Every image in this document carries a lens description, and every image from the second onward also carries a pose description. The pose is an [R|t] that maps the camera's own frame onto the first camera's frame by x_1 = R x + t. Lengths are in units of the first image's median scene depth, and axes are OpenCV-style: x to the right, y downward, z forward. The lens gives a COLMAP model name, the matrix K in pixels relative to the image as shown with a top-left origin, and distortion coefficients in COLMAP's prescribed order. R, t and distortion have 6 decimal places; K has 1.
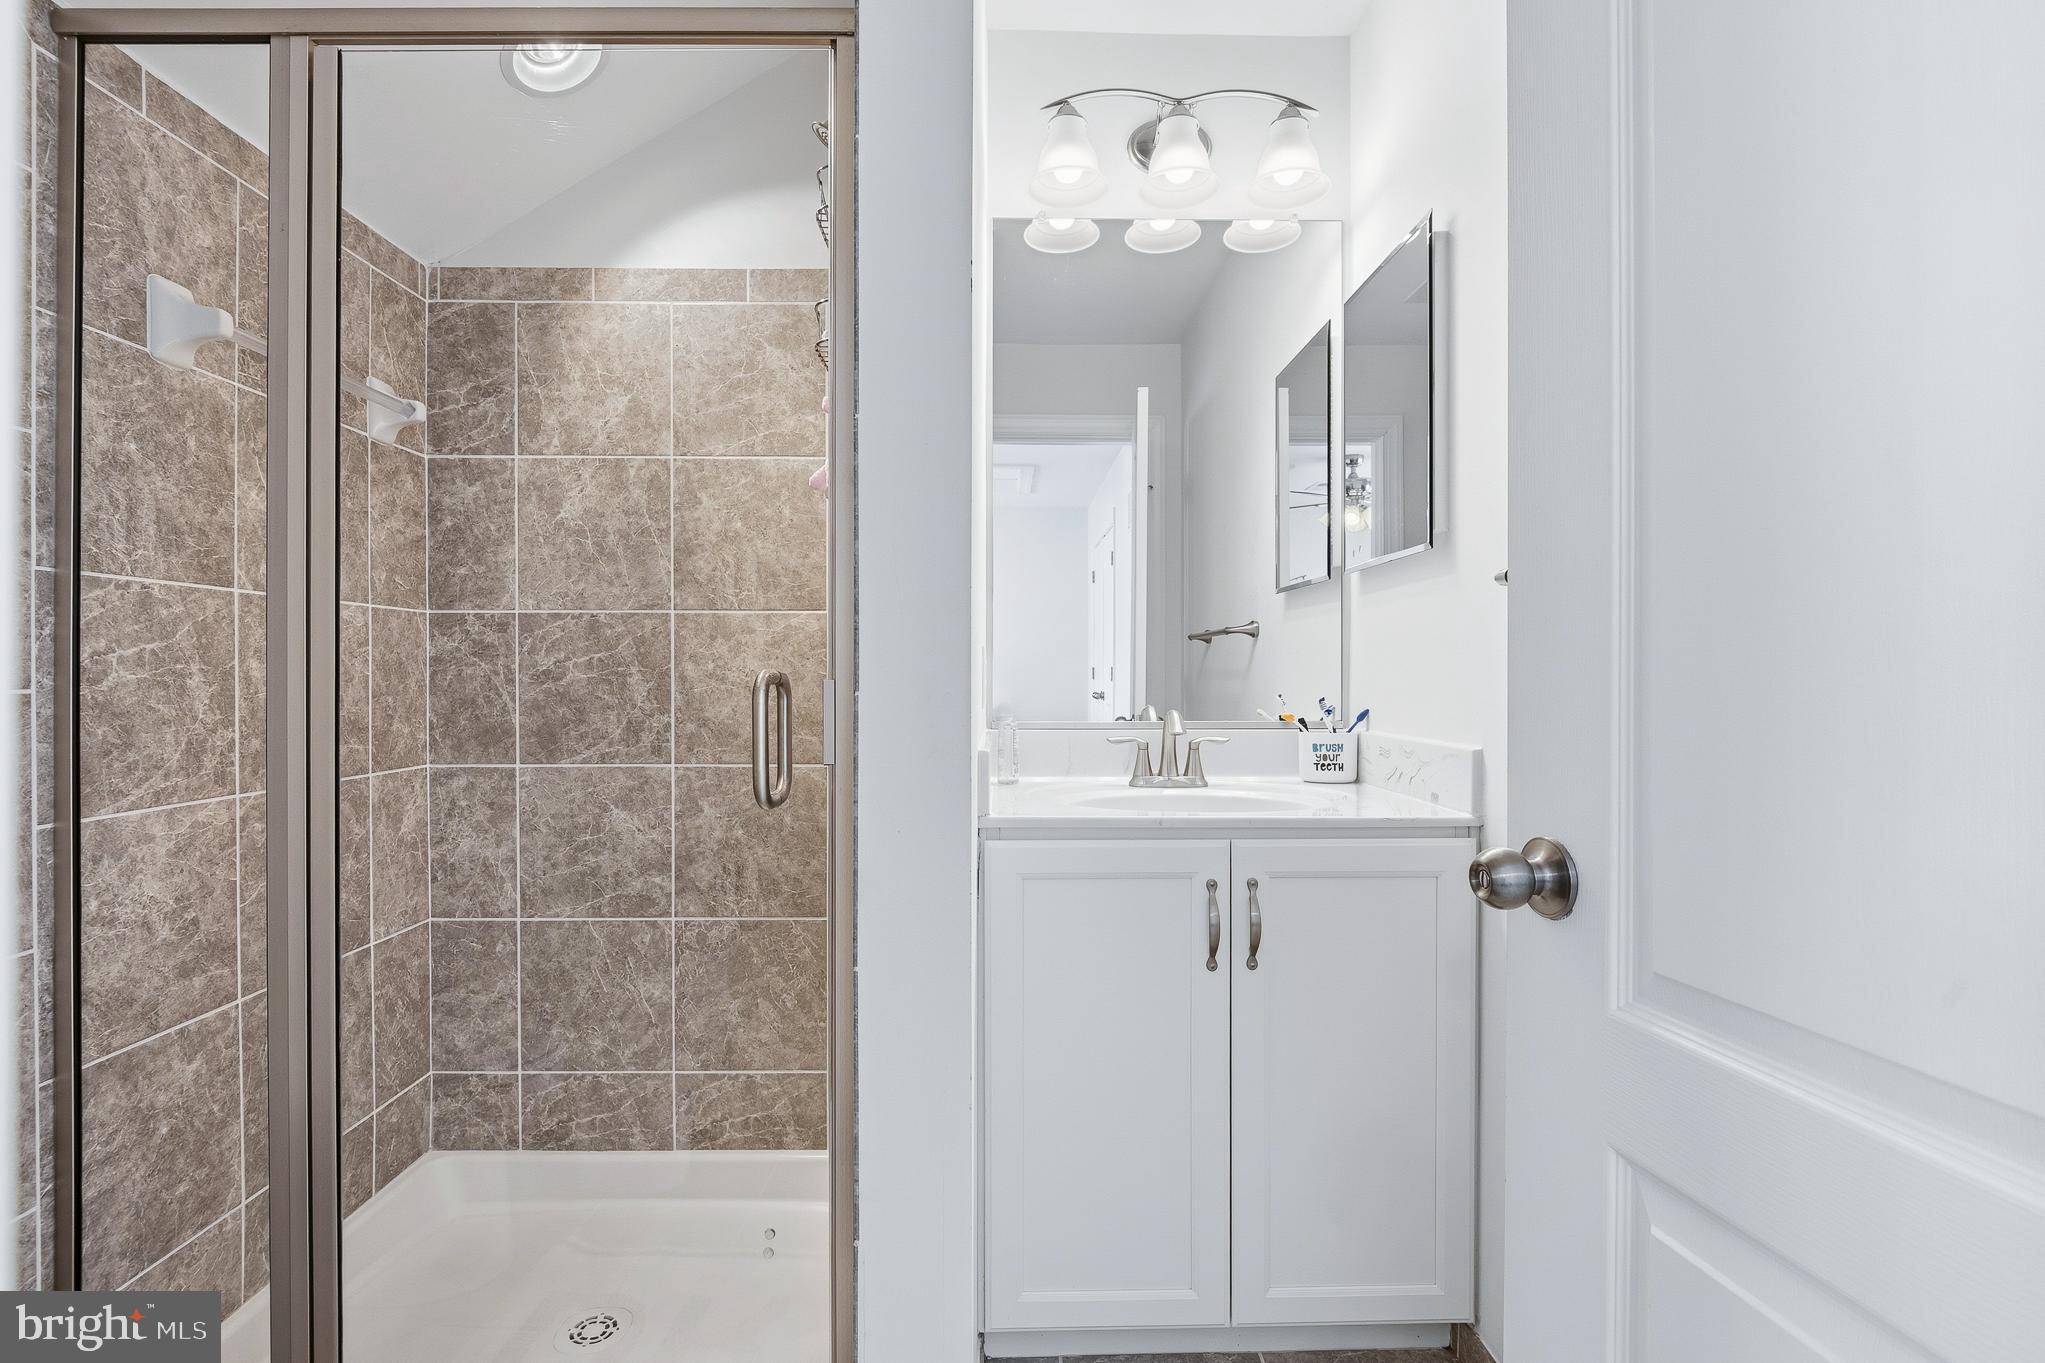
lens RADIAL K [[965.3, 0, 1065.3], [0, 965.3, 680.3], [0, 0, 1]] dist [-0.008574, -0.004040]
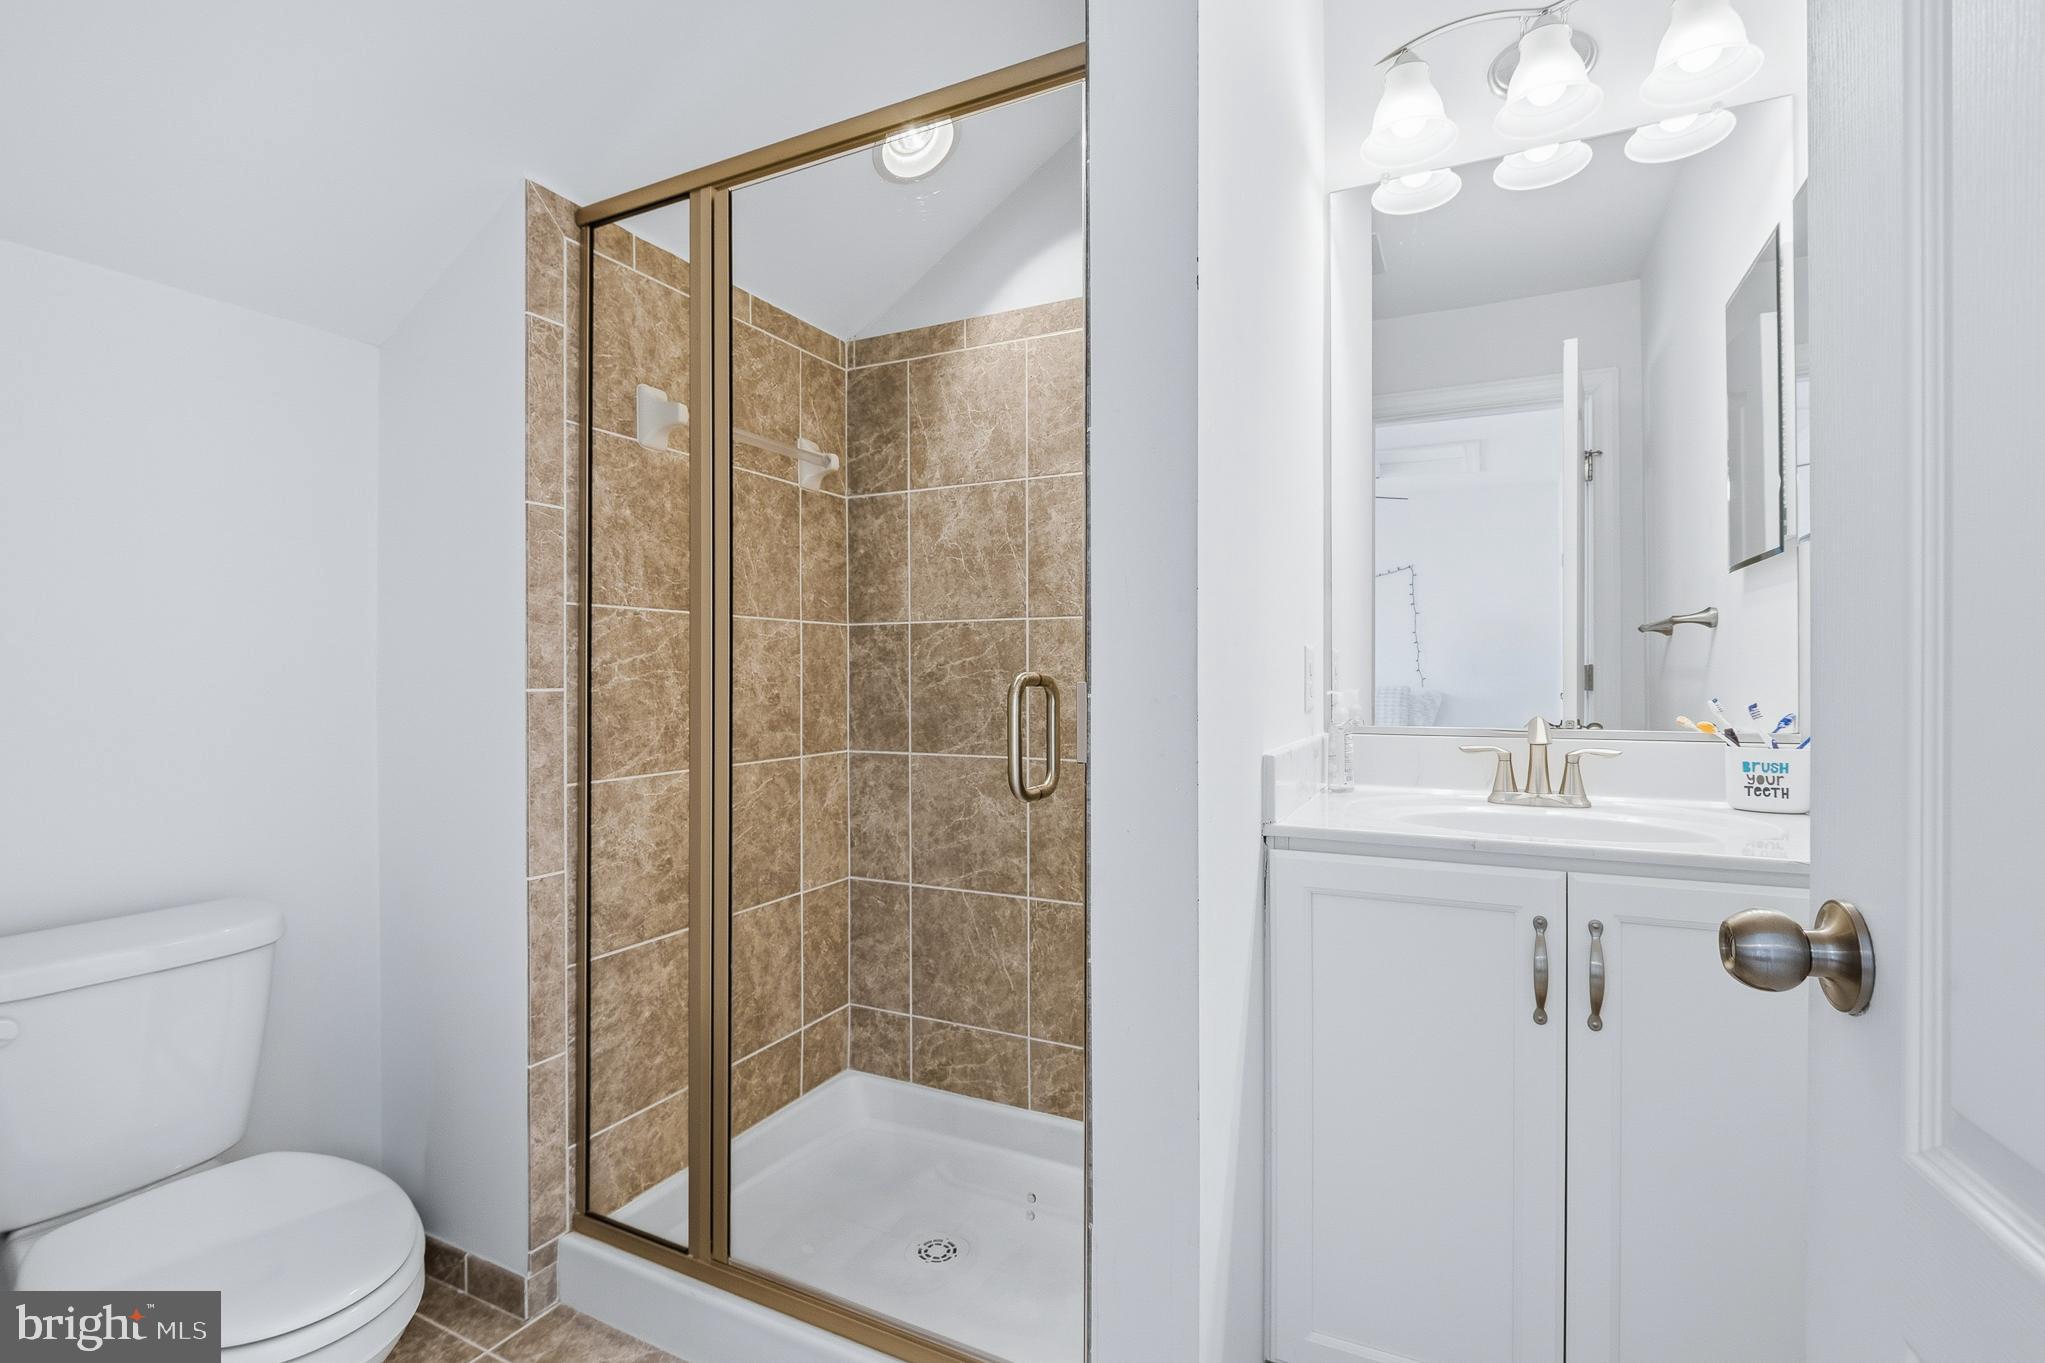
lens RADIAL K [[965.3, 0, 1017.6], [0, 965.3, 674.1], [0, 0, 1]] dist [-0.008574, -0.004040]
pose [[0.881539, -0.002926, -0.472102, 0.104746], [0.000393, 0.999985, -0.005464, -0.001951], [0.472111, 0.004631, 0.881527, 0.023619]]
